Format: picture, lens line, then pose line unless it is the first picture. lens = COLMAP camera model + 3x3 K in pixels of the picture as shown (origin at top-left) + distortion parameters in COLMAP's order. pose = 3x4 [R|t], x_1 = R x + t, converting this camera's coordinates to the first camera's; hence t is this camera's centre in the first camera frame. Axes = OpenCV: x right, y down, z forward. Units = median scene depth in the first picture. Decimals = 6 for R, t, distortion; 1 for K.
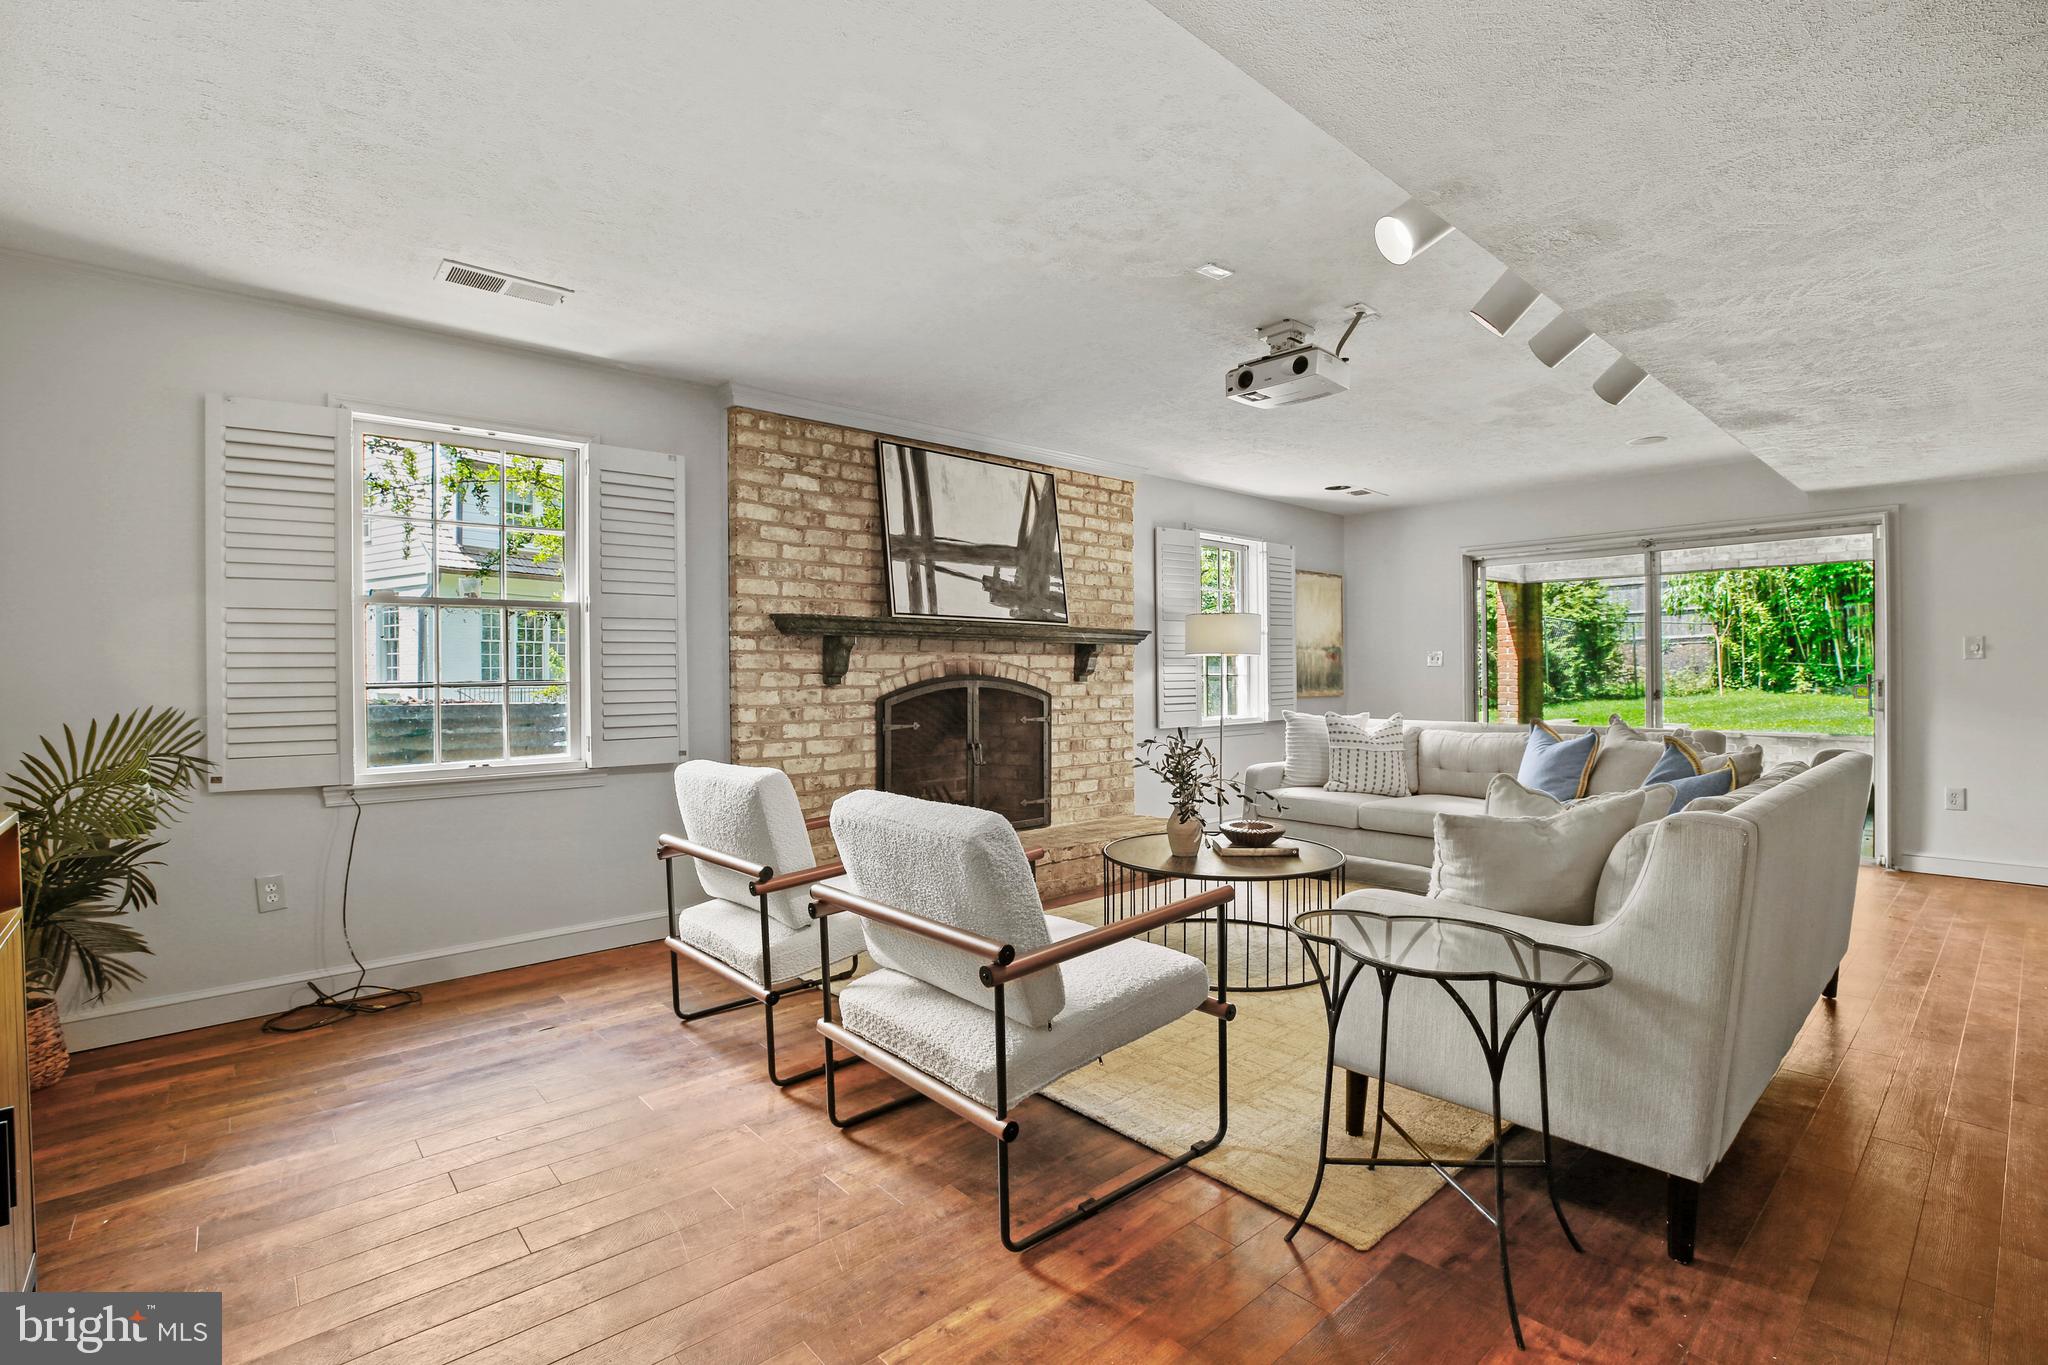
lens RADIAL K [[946.6, 0, 1012.7], [0, 946.6, 679.8], [0, 0, 1]] dist [-0.011071, 0.000321]
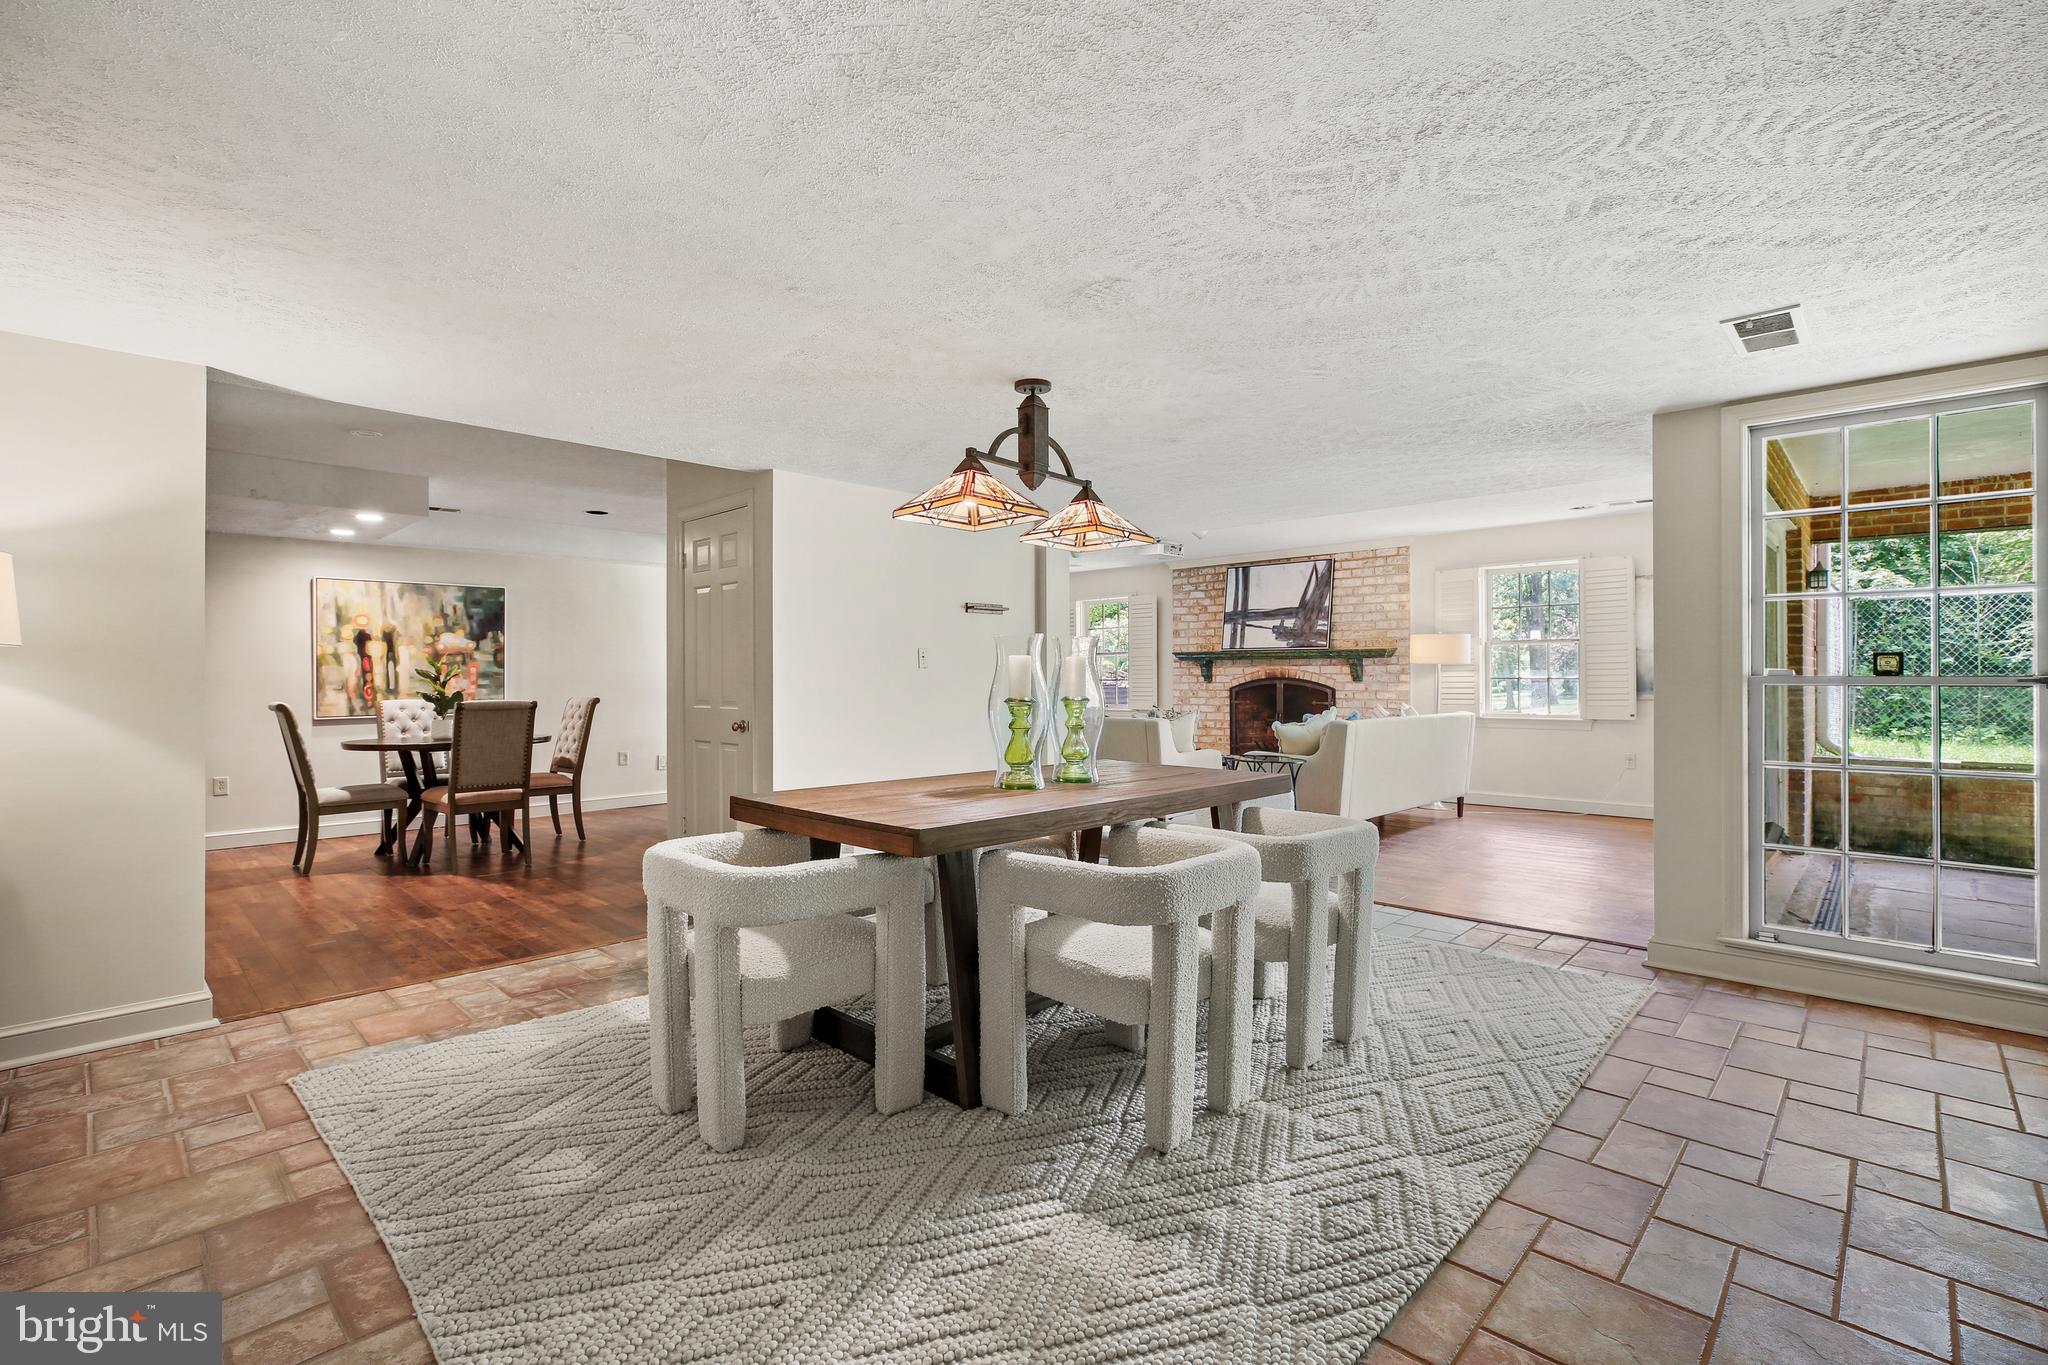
lens RADIAL K [[946.6, 0, 1025.3], [0, 946.6, 679.1], [0, 0, 1]] dist [-0.011071, 0.000321]
pose [[0.074725, 0.006974, -0.997180, 1.841640], [-0.001847, 0.999975, 0.006855, -0.013877], [0.997203, 0.001329, 0.074736, 0.357062]]
